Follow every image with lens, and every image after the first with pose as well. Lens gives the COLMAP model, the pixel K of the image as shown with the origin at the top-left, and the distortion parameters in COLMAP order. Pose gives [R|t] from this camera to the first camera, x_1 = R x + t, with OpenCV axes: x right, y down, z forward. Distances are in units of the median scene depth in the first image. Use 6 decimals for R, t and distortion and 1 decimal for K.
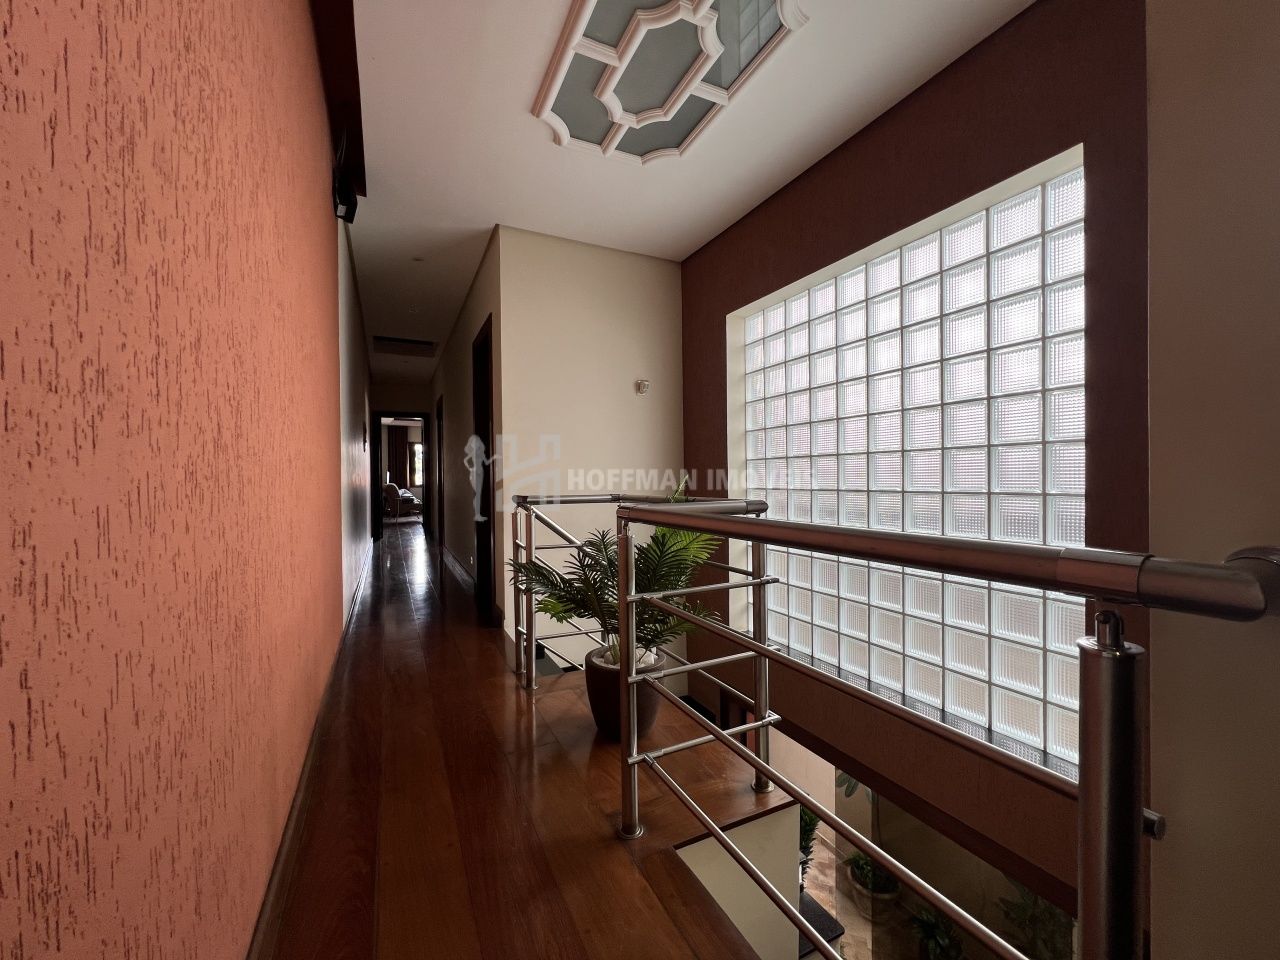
lens RADIAL K [[510.1, 0, 640.7], [0, 510.1, 481.5], [0, 0, 1]] dist [-0.005348, 0.001550]
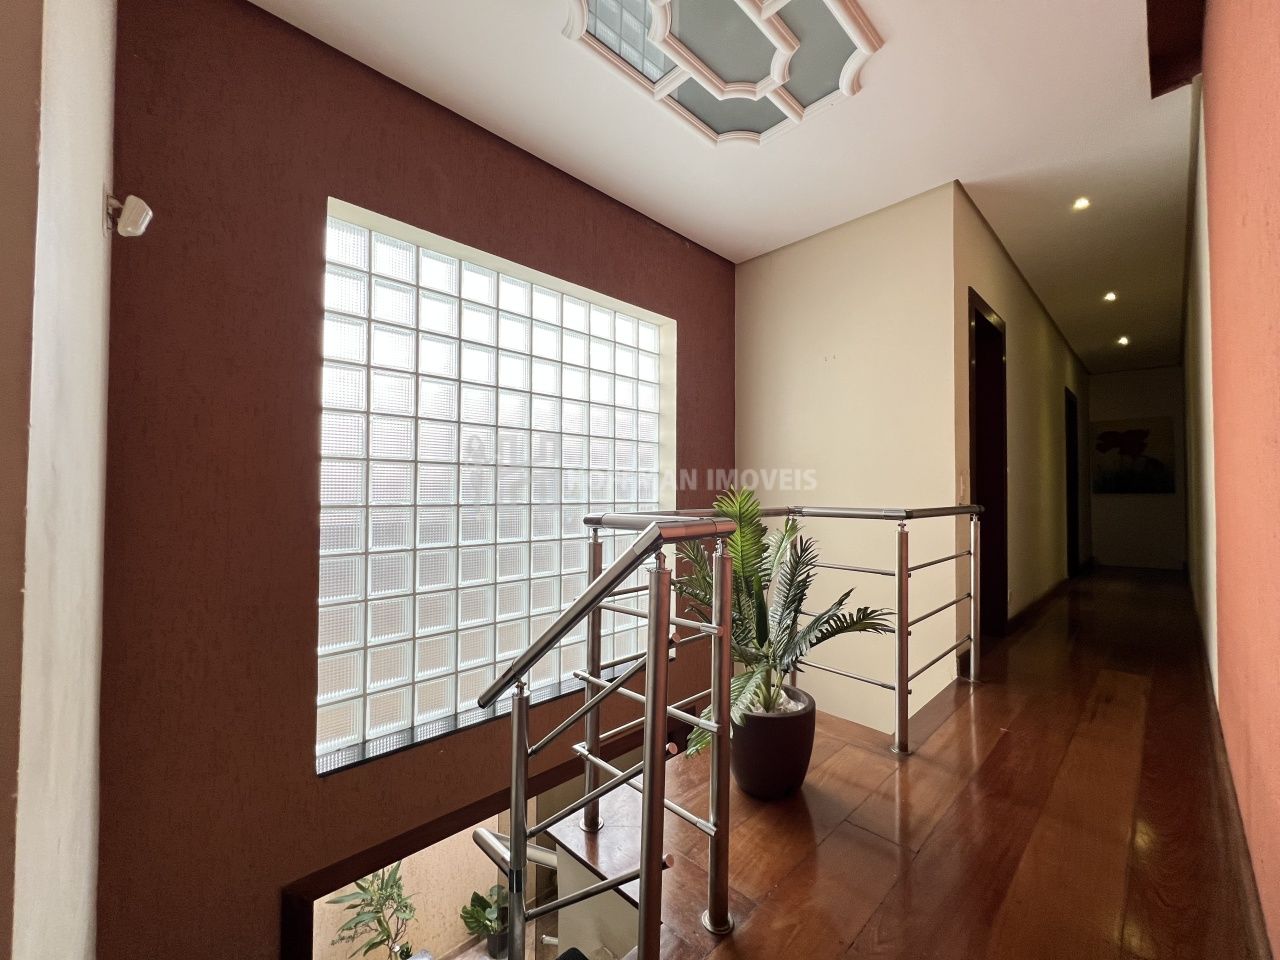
lens RADIAL K [[510.1, 0, 640.3], [0, 510.1, 486.6], [0, 0, 1]] dist [-0.005348, 0.001550]
pose [[-0.294515, 0.029729, 0.955184, -0.594866], [0.009946, 0.999557, -0.028044, 0.016059], [-0.955595, 0.001241, -0.294680, 1.084542]]
